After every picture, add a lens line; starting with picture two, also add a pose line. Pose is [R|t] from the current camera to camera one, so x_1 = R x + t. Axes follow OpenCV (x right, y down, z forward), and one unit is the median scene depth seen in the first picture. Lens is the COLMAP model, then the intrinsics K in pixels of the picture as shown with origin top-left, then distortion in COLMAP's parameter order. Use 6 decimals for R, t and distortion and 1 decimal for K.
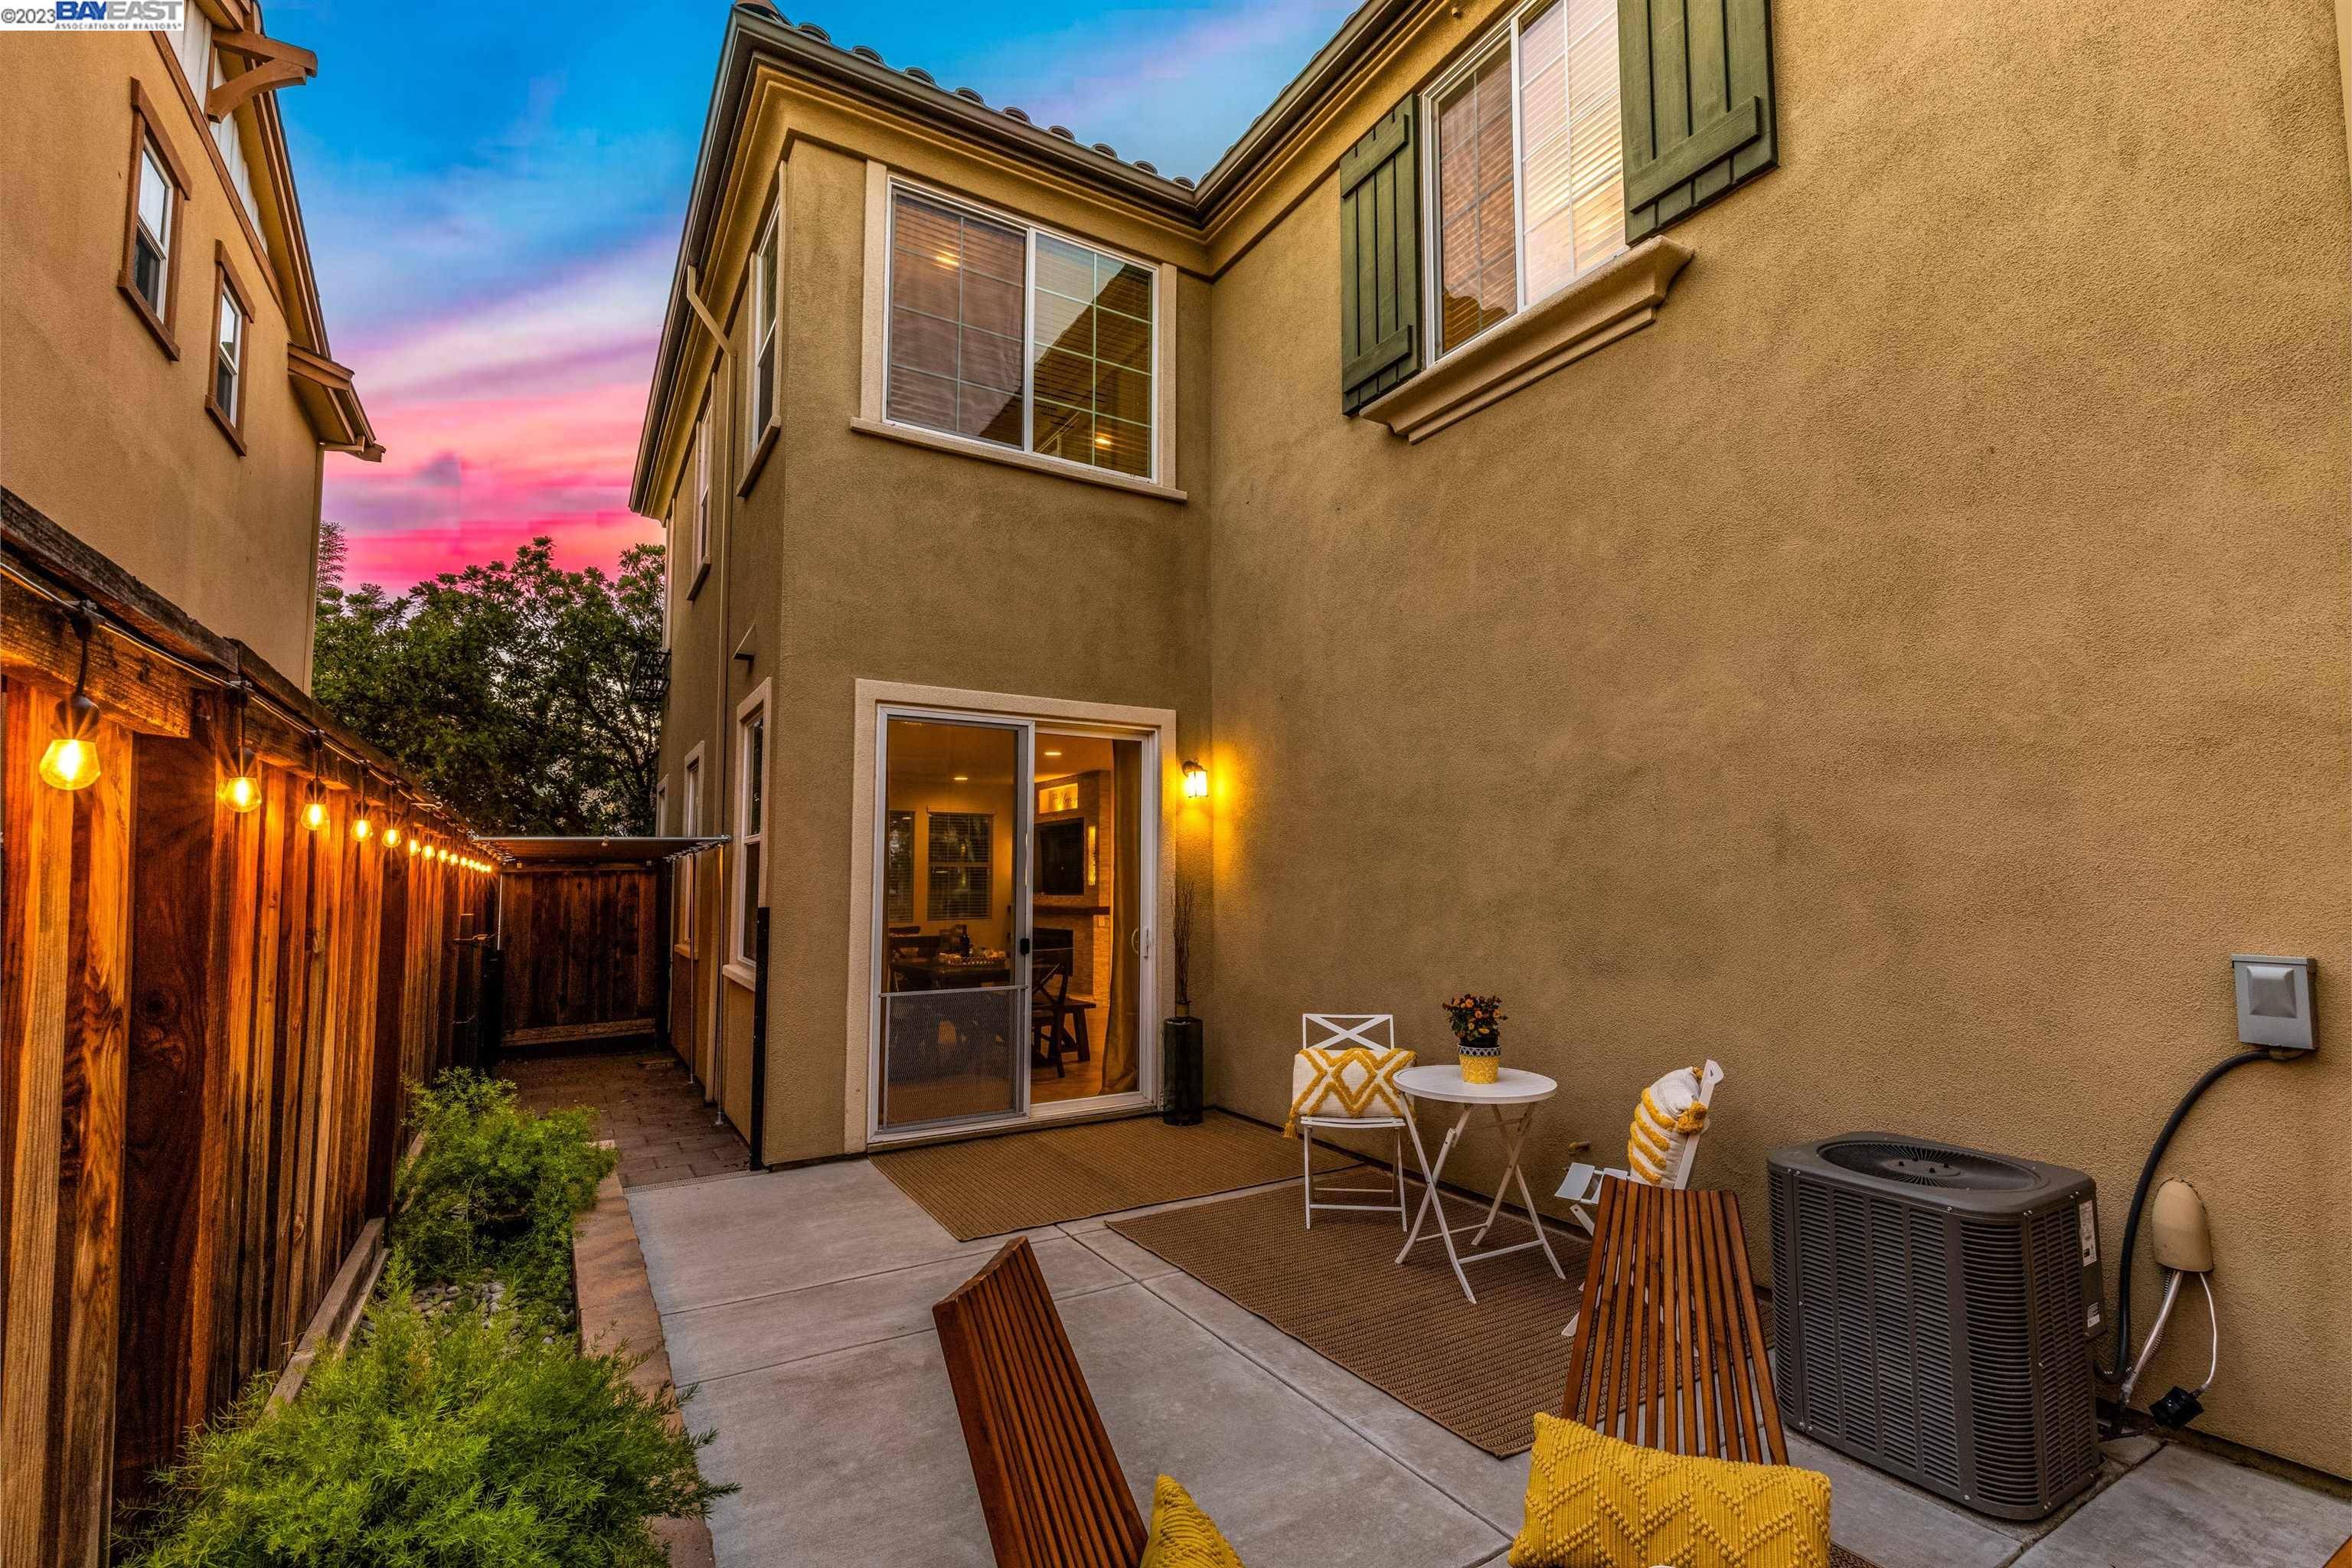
lens RADIAL K [[1058.0, 0, 1184.3], [0, 1058.0, 794.4], [0, 0, 1]] dist [0.003082, 0.000128]
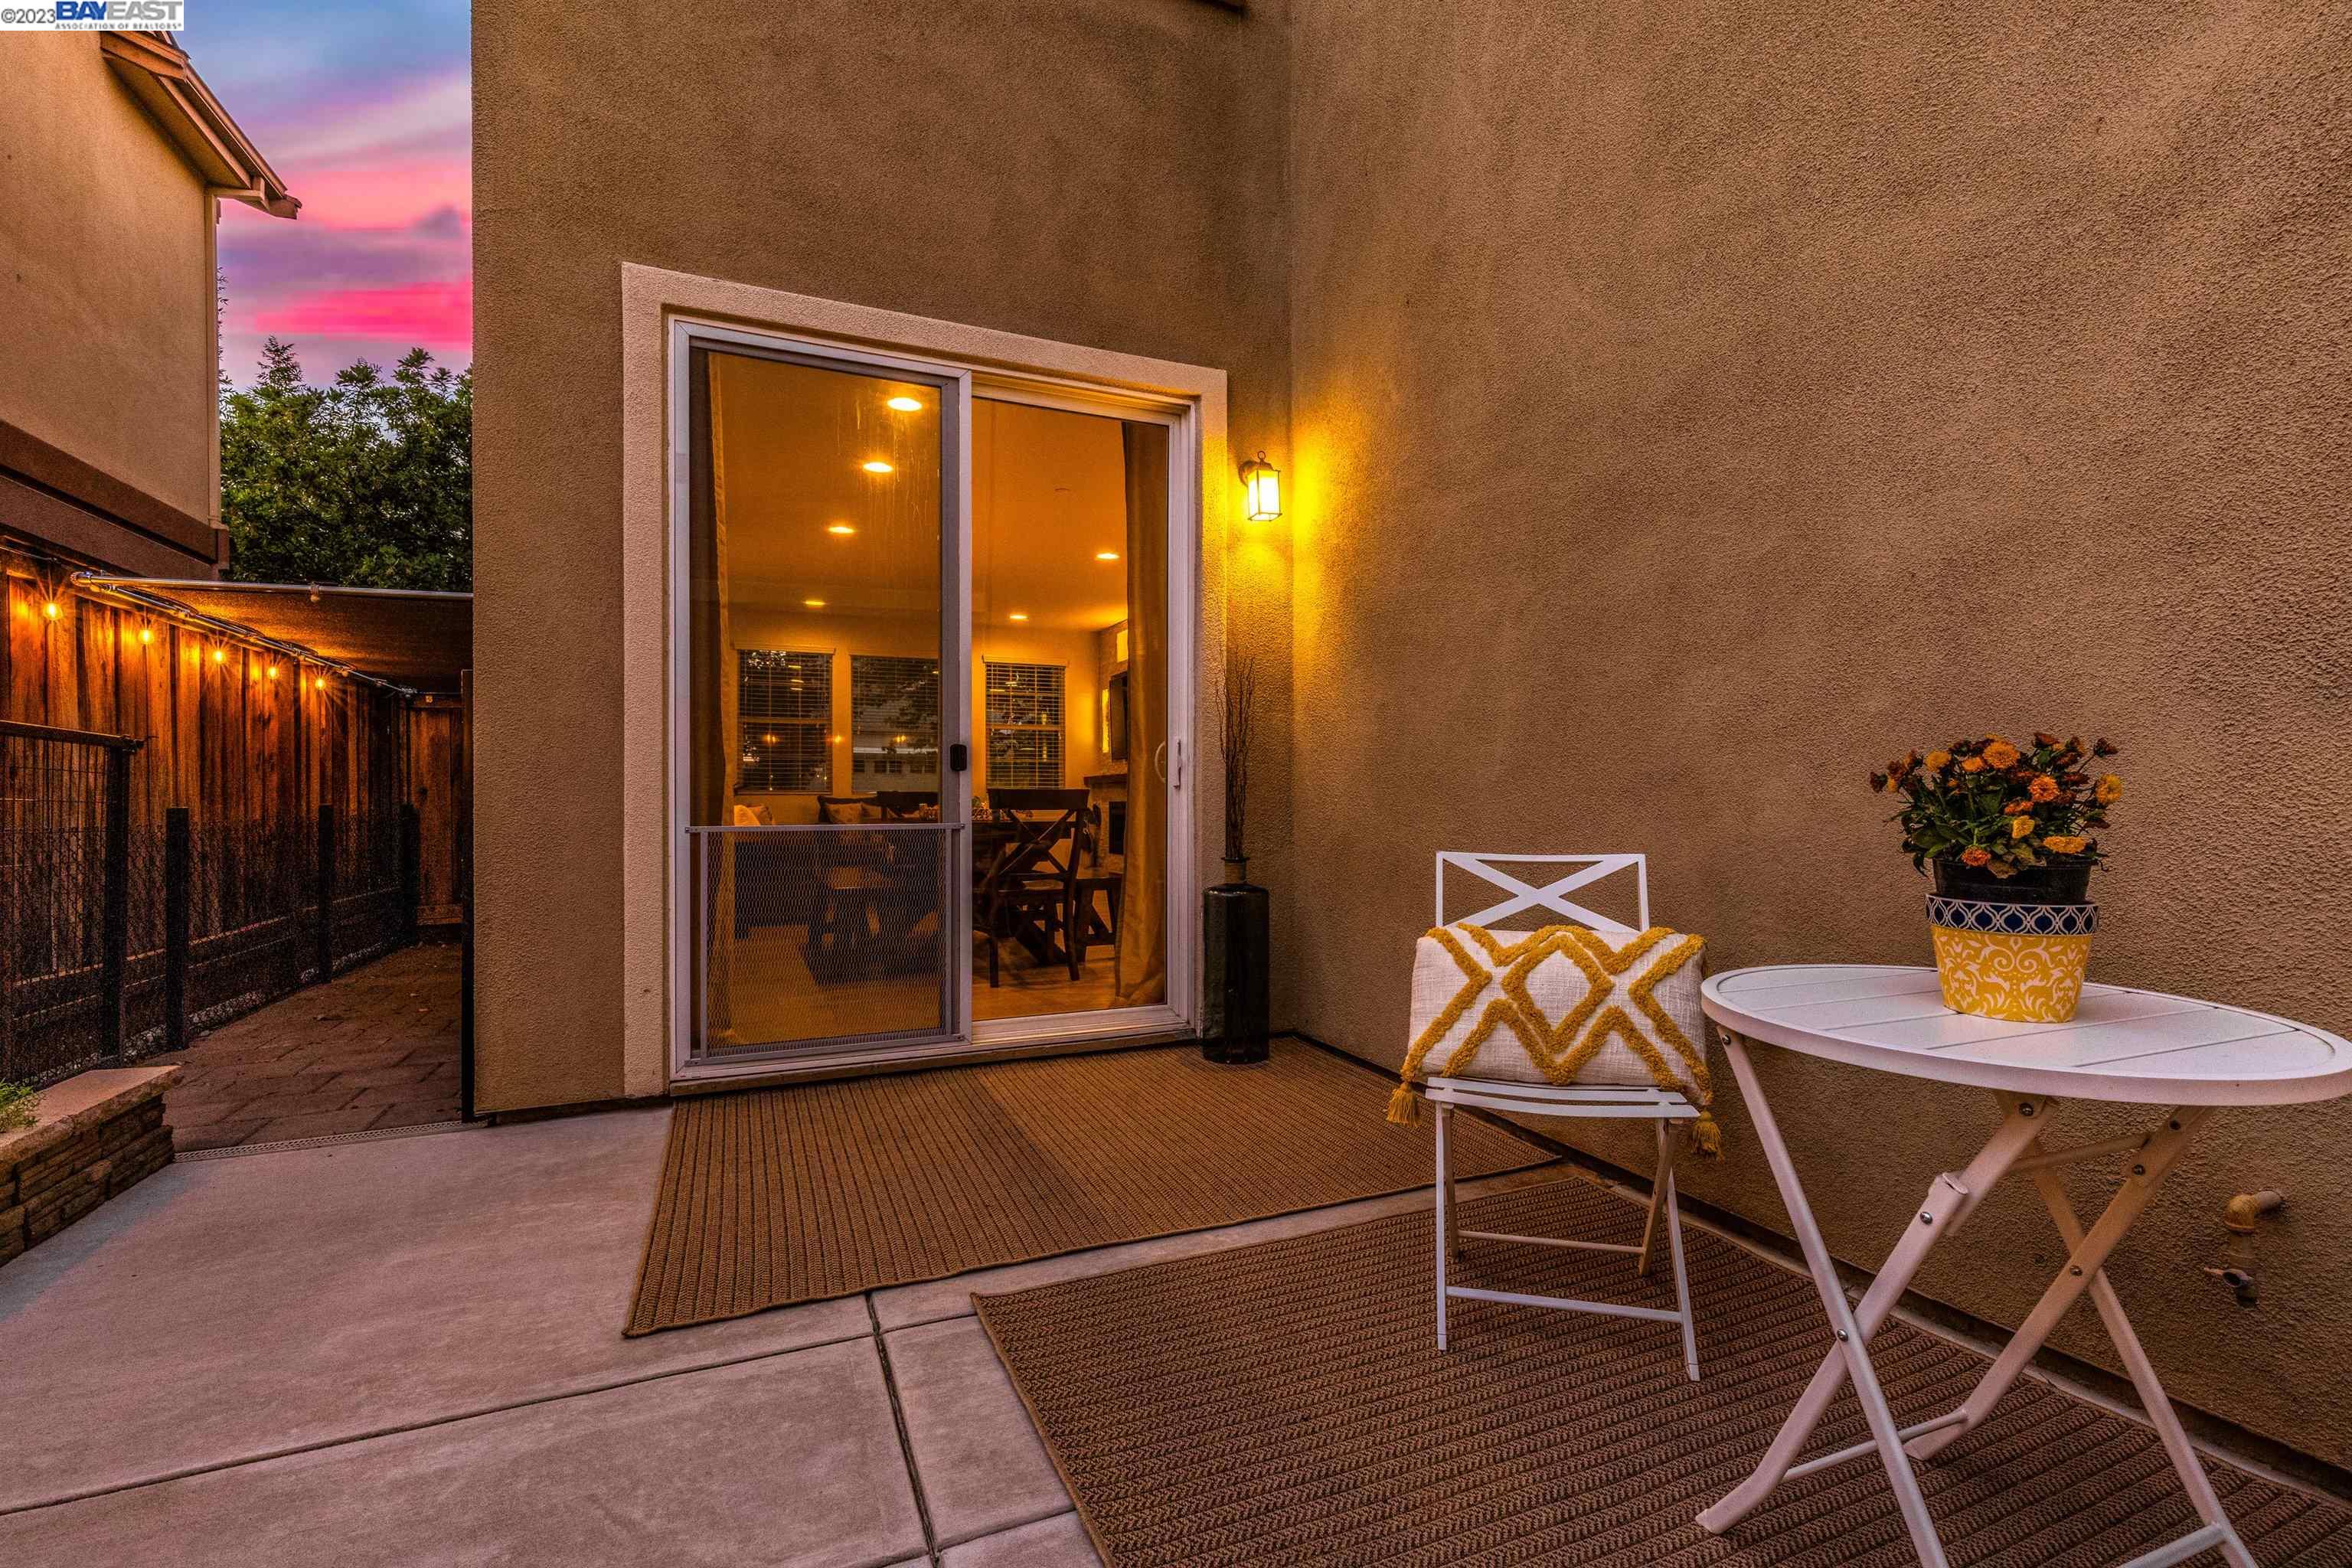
lens RADIAL K [[1040.2, 0, 1191.7], [0, 1040.2, 797.6], [0, 0, 1]] dist [0.003347, -0.000482]
pose [[0.990914, 0.001162, -0.134495, 0.061693], [0.009871, 0.996638, 0.081336, 0.133880], [0.134137, -0.081925, 0.987571, 0.497339]]
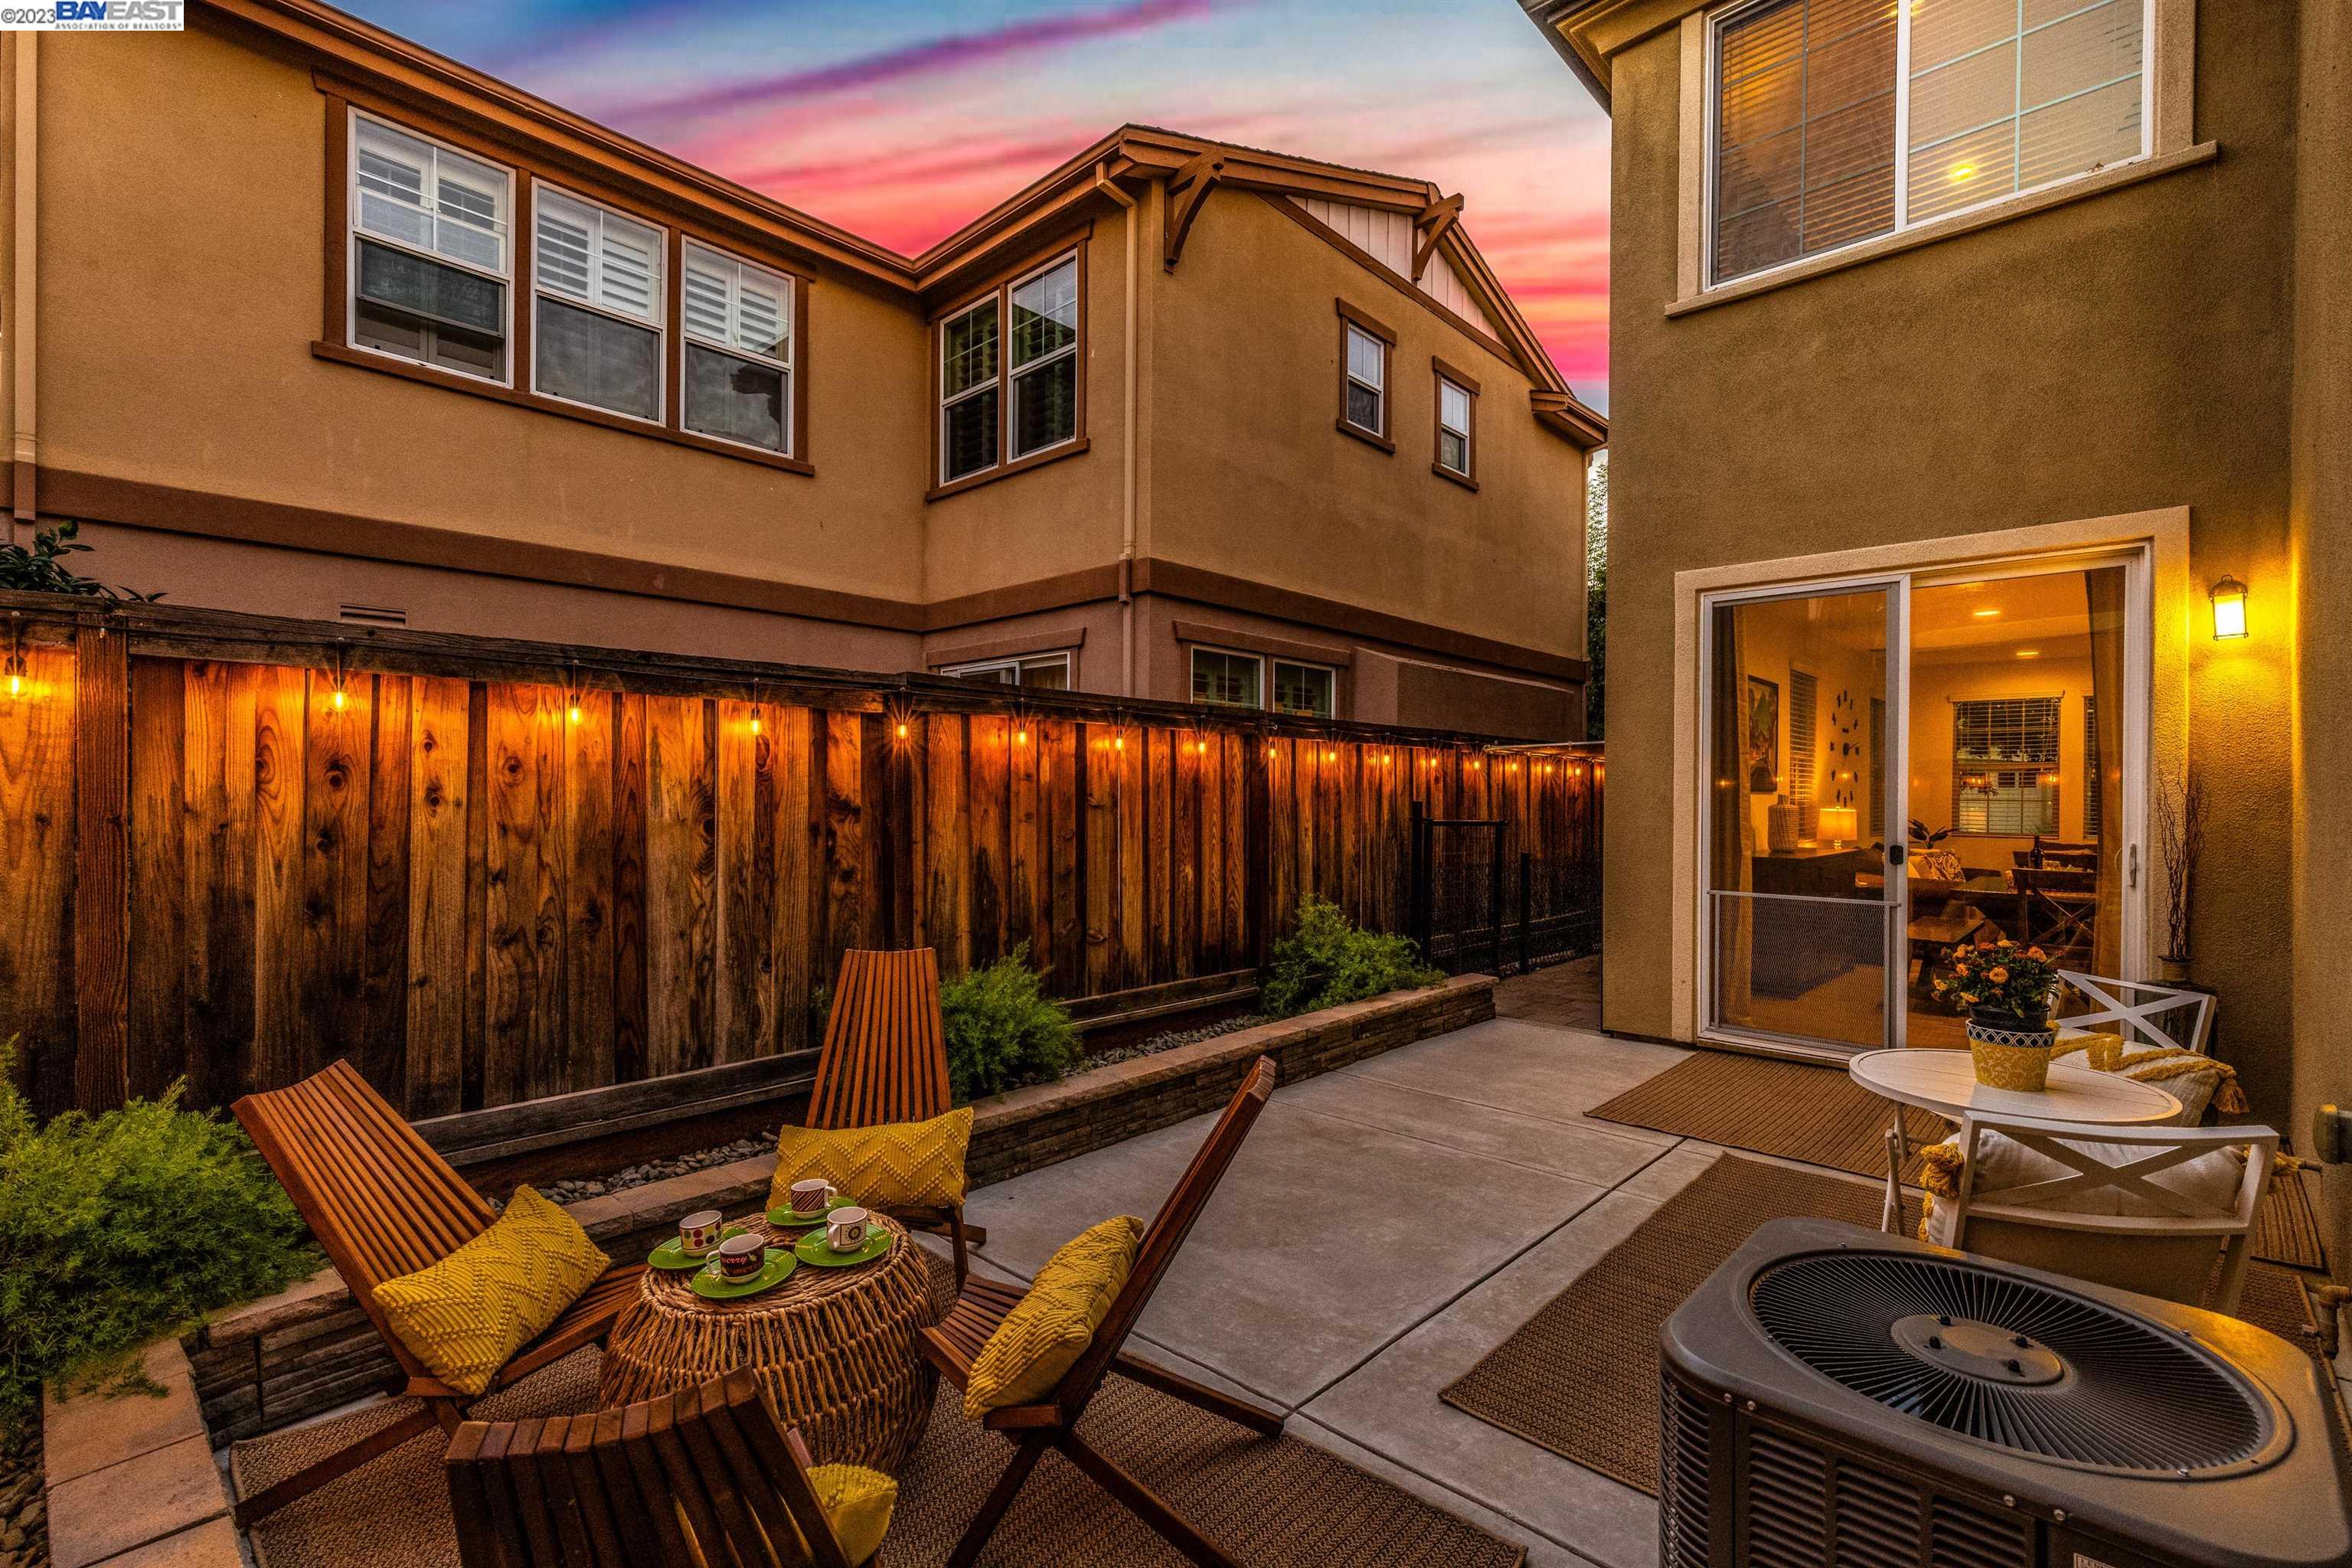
lens RADIAL K [[1040.2, 0, 1191.7], [0, 1040.2, 797.6], [0, 0, 1]] dist [0.003347, -0.000482]
pose [[0.263089, 0.008623, -0.964733, 0.536262], [0.071403, 0.997044, 0.028383, 0.042235], [0.962126, -0.076352, 0.261696, 0.303575]]
